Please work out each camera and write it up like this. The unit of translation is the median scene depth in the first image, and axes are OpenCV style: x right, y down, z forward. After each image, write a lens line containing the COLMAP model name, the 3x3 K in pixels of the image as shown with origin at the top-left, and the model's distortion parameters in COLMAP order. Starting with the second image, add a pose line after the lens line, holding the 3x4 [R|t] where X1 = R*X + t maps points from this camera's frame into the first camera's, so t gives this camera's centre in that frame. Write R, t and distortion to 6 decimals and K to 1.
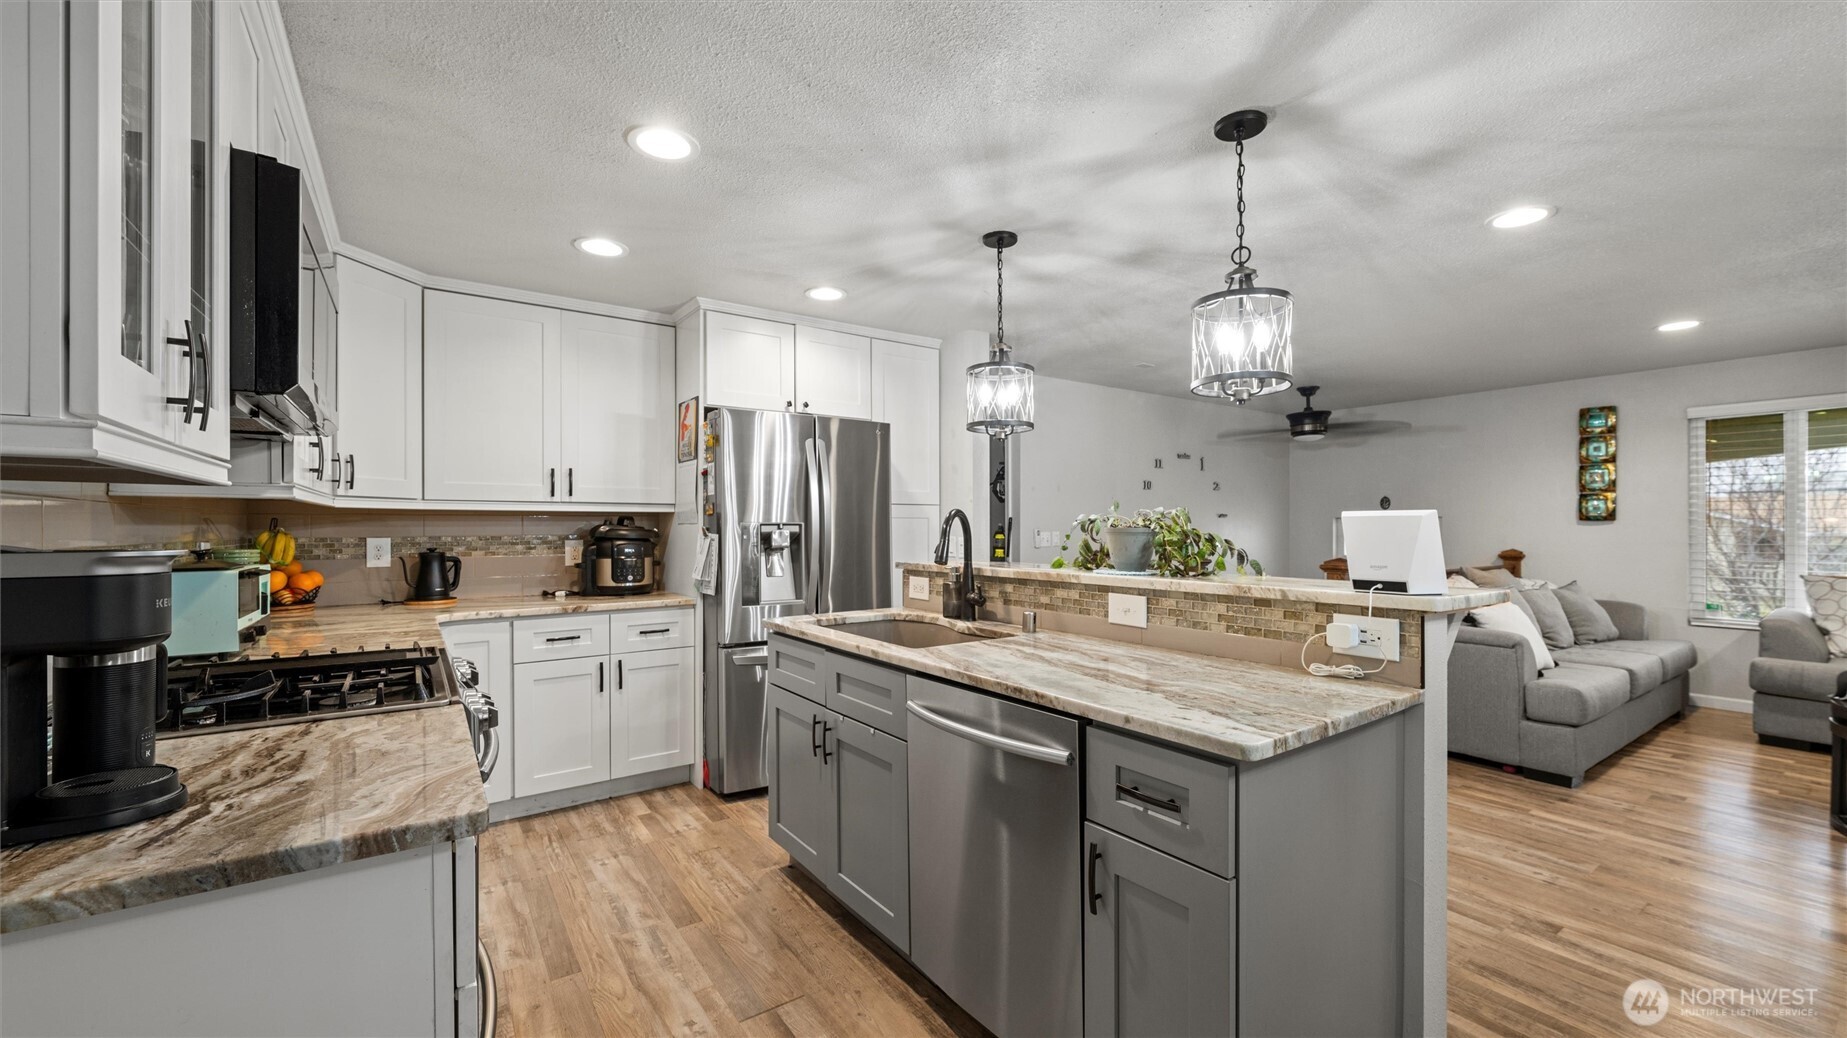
lens RADIAL K [[742.4, 0, 926.2], [0, 742.4, 526.2], [0, 0, 1]] dist [0.001602, -0.000536]
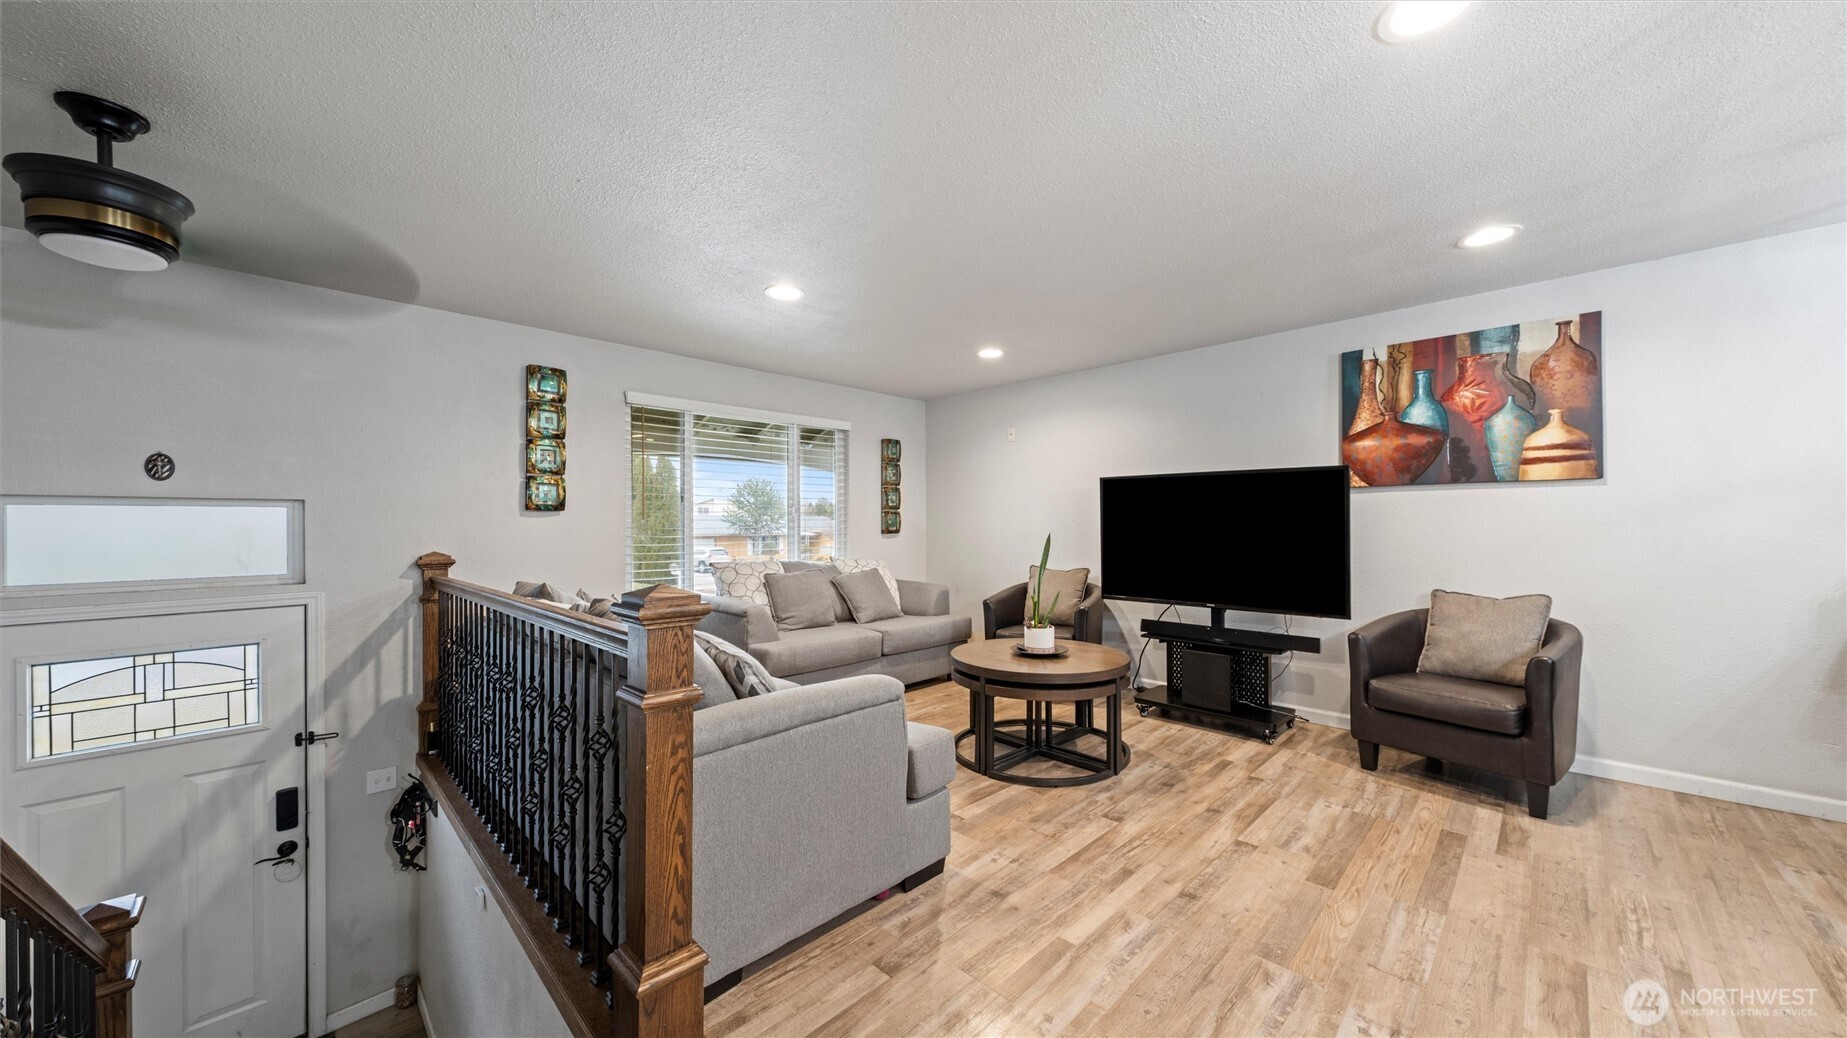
lens RADIAL K [[636.4, 0, 932.1], [0, 636.4, 525.3], [0, 0, 1]] dist [-0.000300, -0.000009]
pose [[-0.175125, 0.004051, 0.984538, 0.166796], [0.003044, 0.999989, -0.003573, 0.011739], [-0.984542, 0.002372, -0.175135, 0.719936]]
